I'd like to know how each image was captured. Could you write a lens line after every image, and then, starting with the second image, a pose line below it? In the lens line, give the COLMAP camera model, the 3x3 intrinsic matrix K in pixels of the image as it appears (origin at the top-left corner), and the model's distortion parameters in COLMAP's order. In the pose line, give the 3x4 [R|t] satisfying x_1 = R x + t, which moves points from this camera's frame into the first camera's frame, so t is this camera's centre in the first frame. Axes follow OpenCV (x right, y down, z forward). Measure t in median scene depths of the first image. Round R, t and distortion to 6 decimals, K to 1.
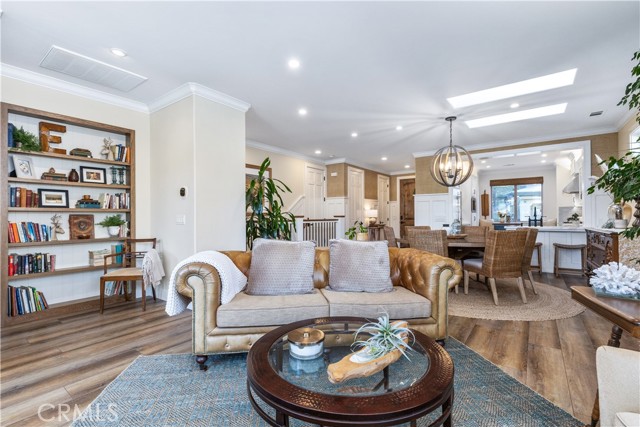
lens RADIAL K [[290.1, 0, 316.1], [0, 290.1, 214.0], [0, 0, 1]] dist [0.002995, 0.000516]
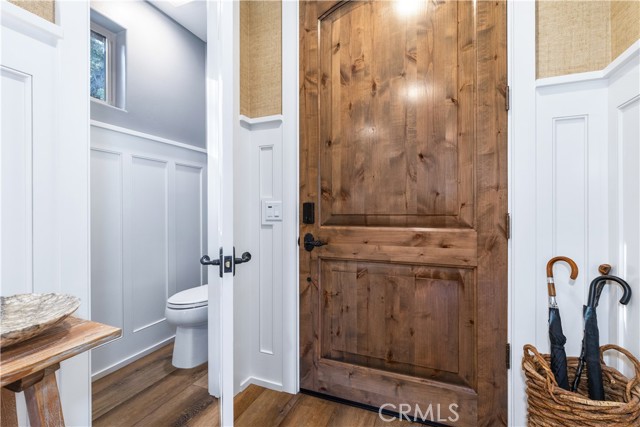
lens RADIAL K [[290.1, 0, 316.1], [0, 290.1, 214.0], [0, 0, 1]] dist [0.002995, 0.000516]
pose [[0.964349, 0.000961, 0.264634, 0.295123], [-0.005734, 0.999834, 0.017266, 0.011705], [-0.264573, -0.018167, 0.964194, 0.971561]]
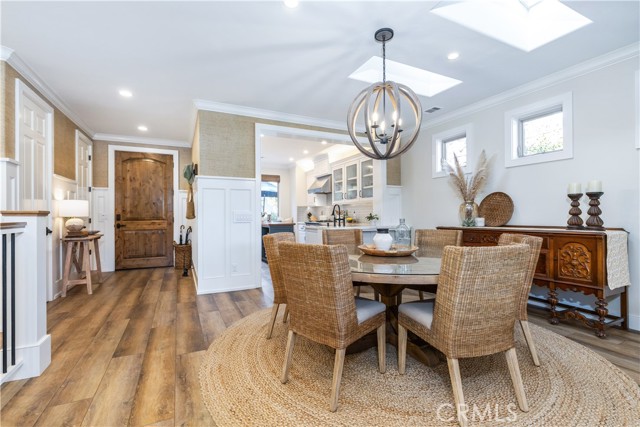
lens RADIAL K [[290.1, 0, 316.1], [0, 290.1, 214.0], [0, 0, 1]] dist [0.002995, 0.000516]
pose [[0.458658, 0.007978, 0.888577, -0.040792], [-0.007109, 0.999961, -0.005309, 0.007175], [-0.888584, -0.003882, 0.458697, 0.453794]]
